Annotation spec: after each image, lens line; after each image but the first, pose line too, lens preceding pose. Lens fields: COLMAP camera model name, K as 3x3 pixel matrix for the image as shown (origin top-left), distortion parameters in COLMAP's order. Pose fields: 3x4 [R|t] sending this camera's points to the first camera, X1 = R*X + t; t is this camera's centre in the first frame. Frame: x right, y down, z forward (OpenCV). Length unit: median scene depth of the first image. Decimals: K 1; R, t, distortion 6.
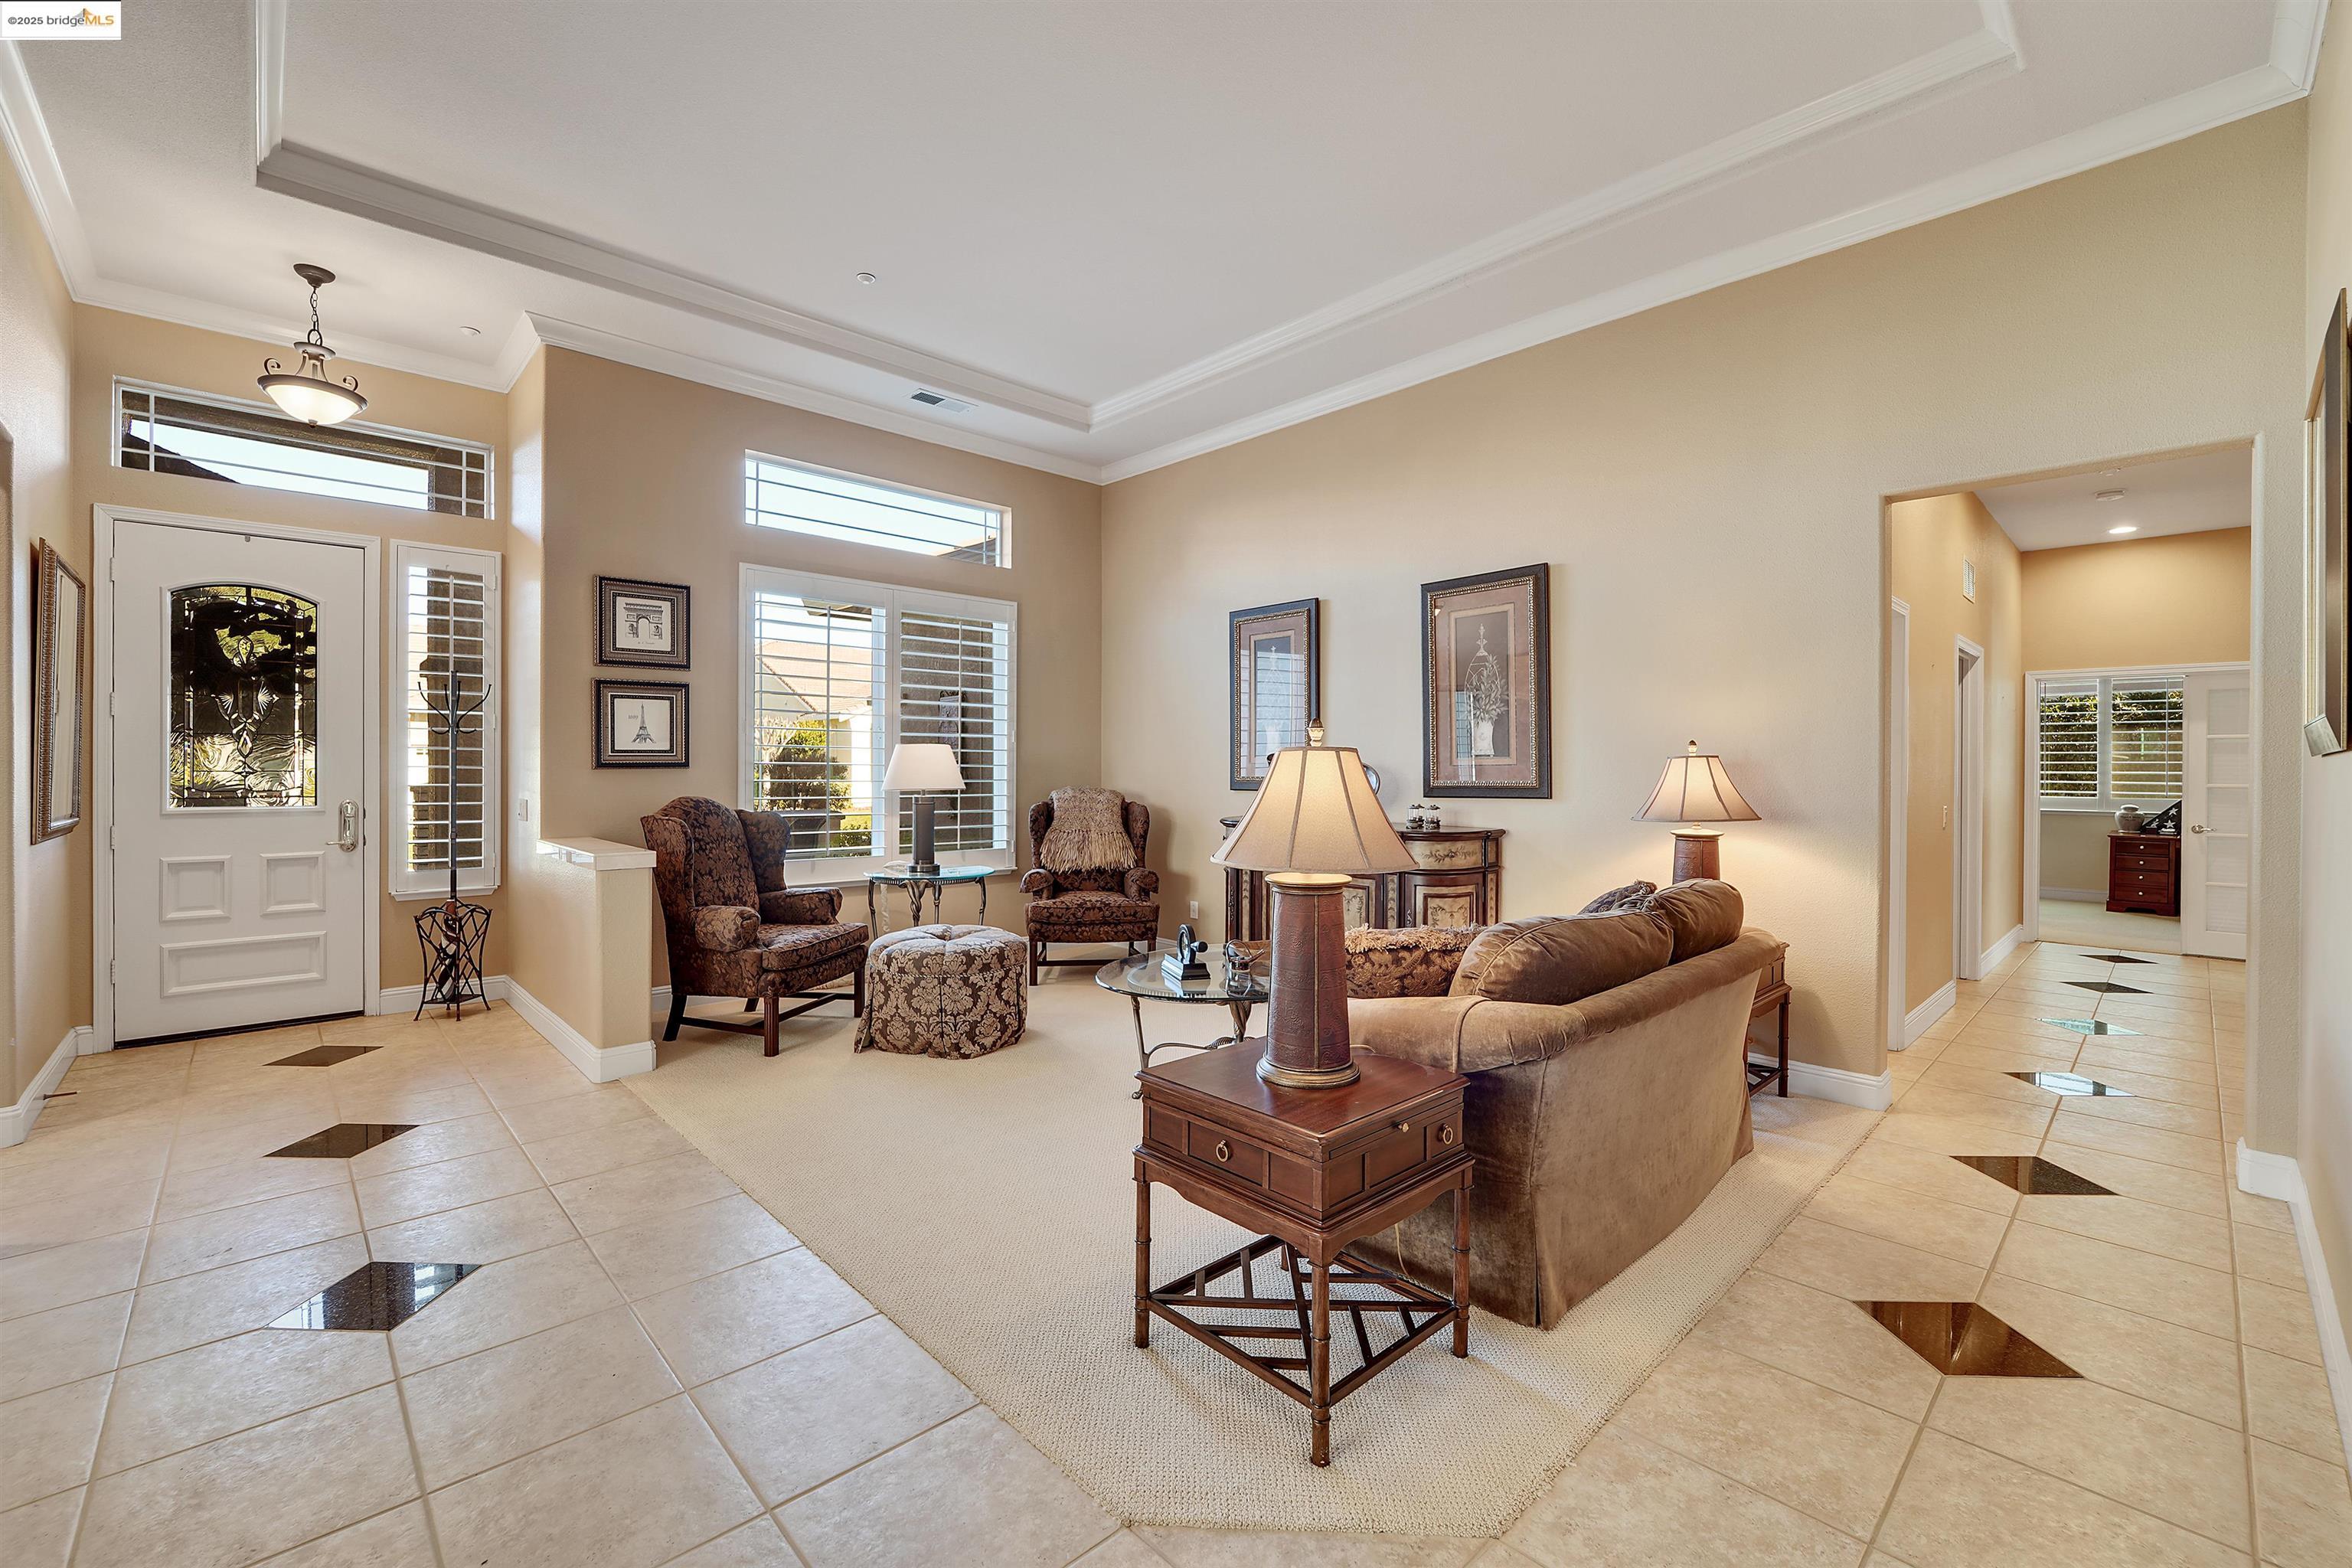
lens RADIAL K [[973.0, 0, 1160.1], [0, 973.0, 766.2], [0, 0, 1]] dist [-0.013289, -0.001309]
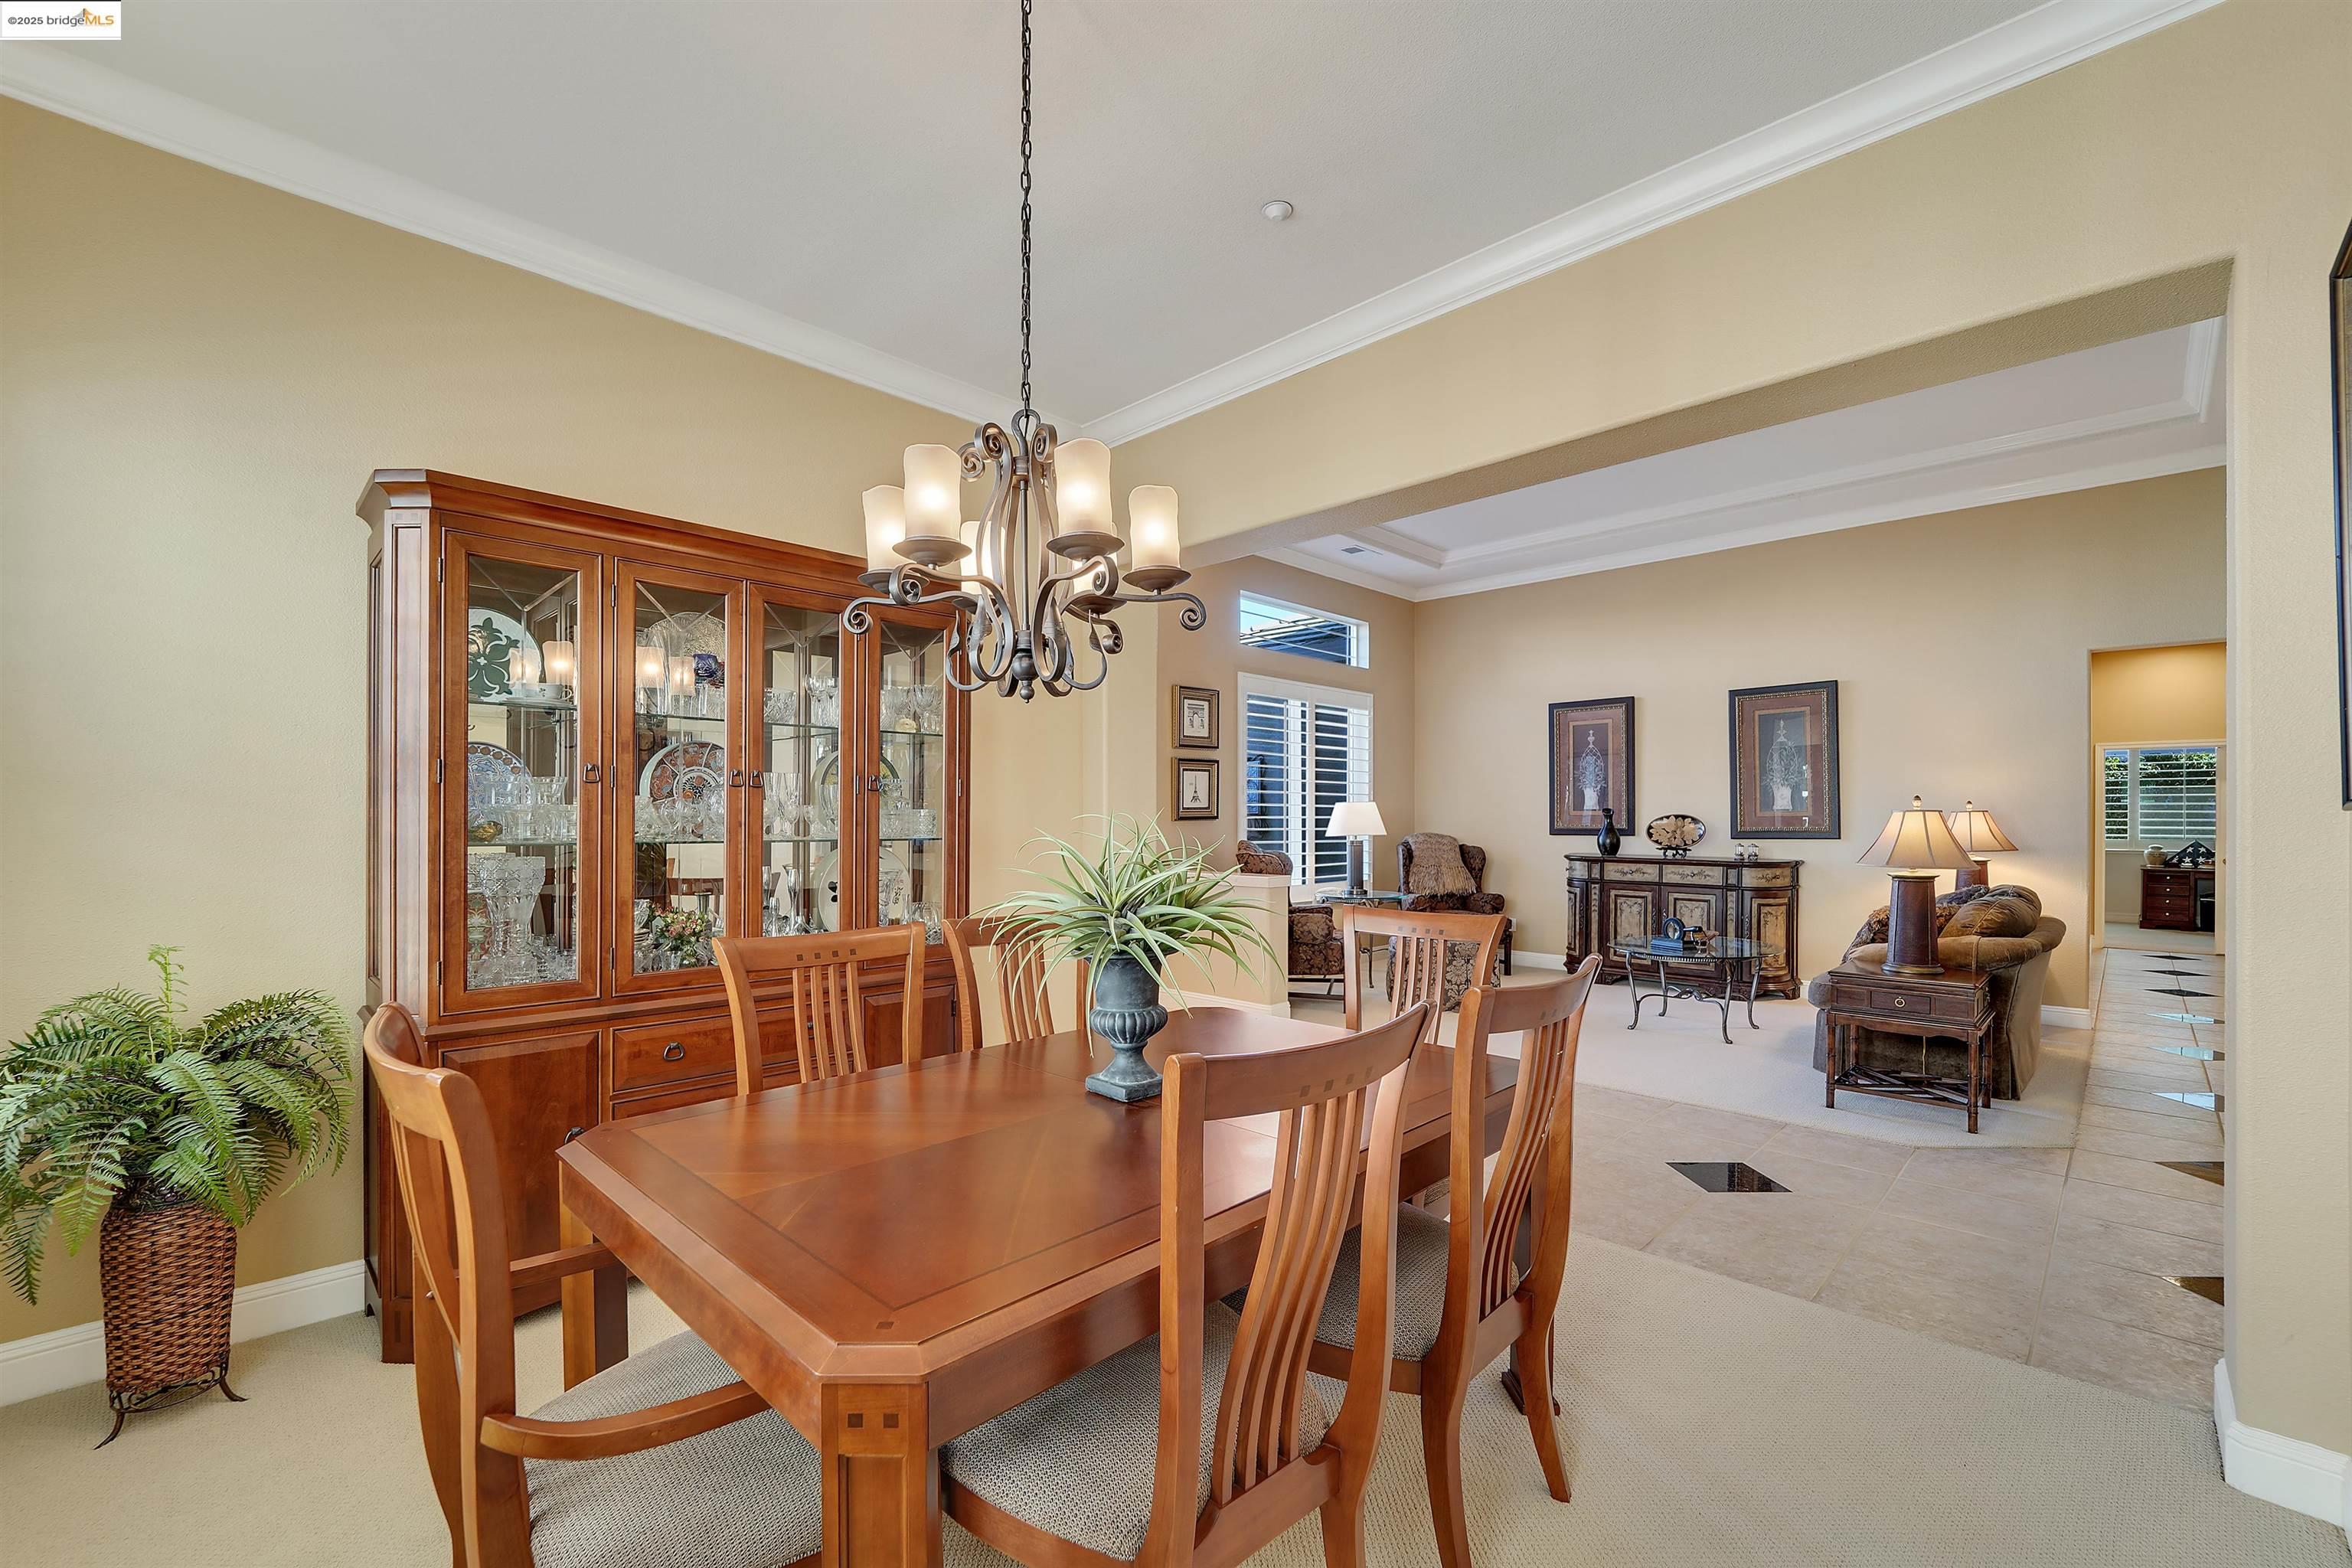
lens RADIAL K [[973.0, 0, 1161.1], [0, 973.0, 806.1], [0, 0, 1]] dist [-0.013289, -0.001309]
pose [[0.999507, -0.002280, 0.031328, -0.612558], [0.002557, 0.999958, -0.008804, -0.006137], [-0.031307, 0.008880, 0.999470, -0.402341]]
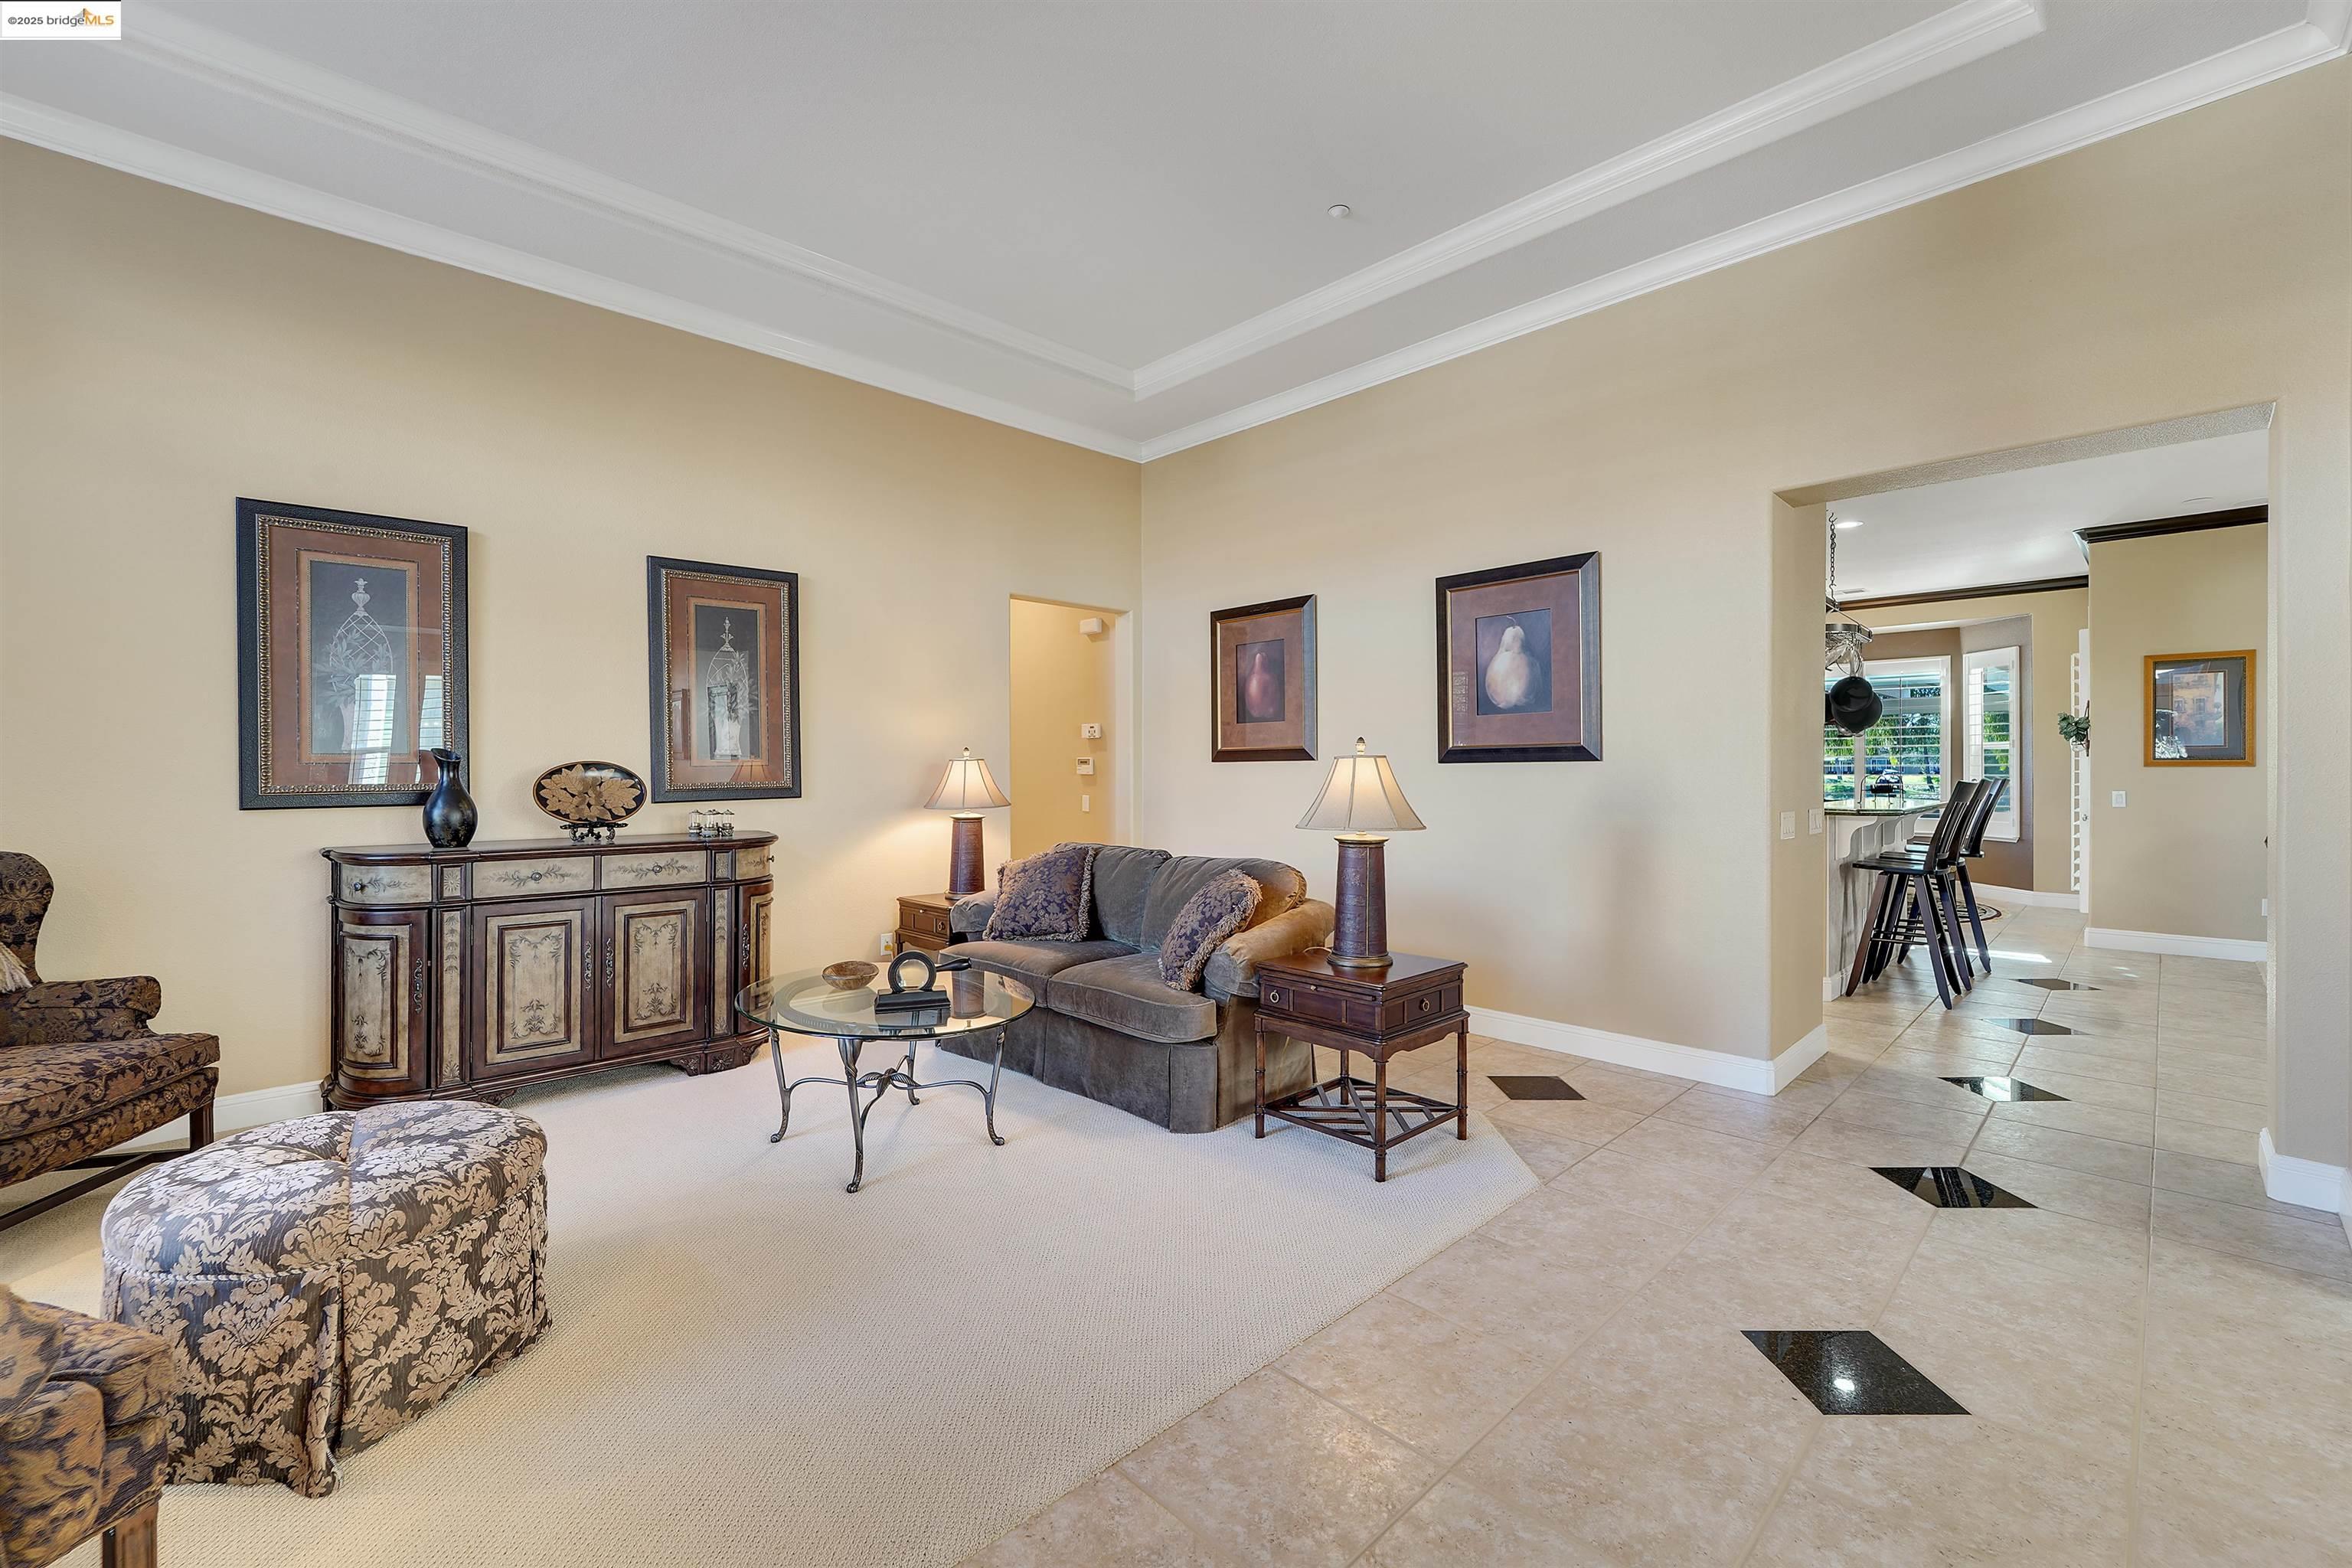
lens RADIAL K [[973.0, 0, 1168.7], [0, 973.0, 760.6], [0, 0, 1]] dist [-0.013289, -0.001309]
pose [[-0.011272, 0.001140, 0.999936, -0.590310], [-0.000982, 0.999999, -0.001151, -0.004661], [-0.999936, -0.000995, -0.011271, 0.650380]]
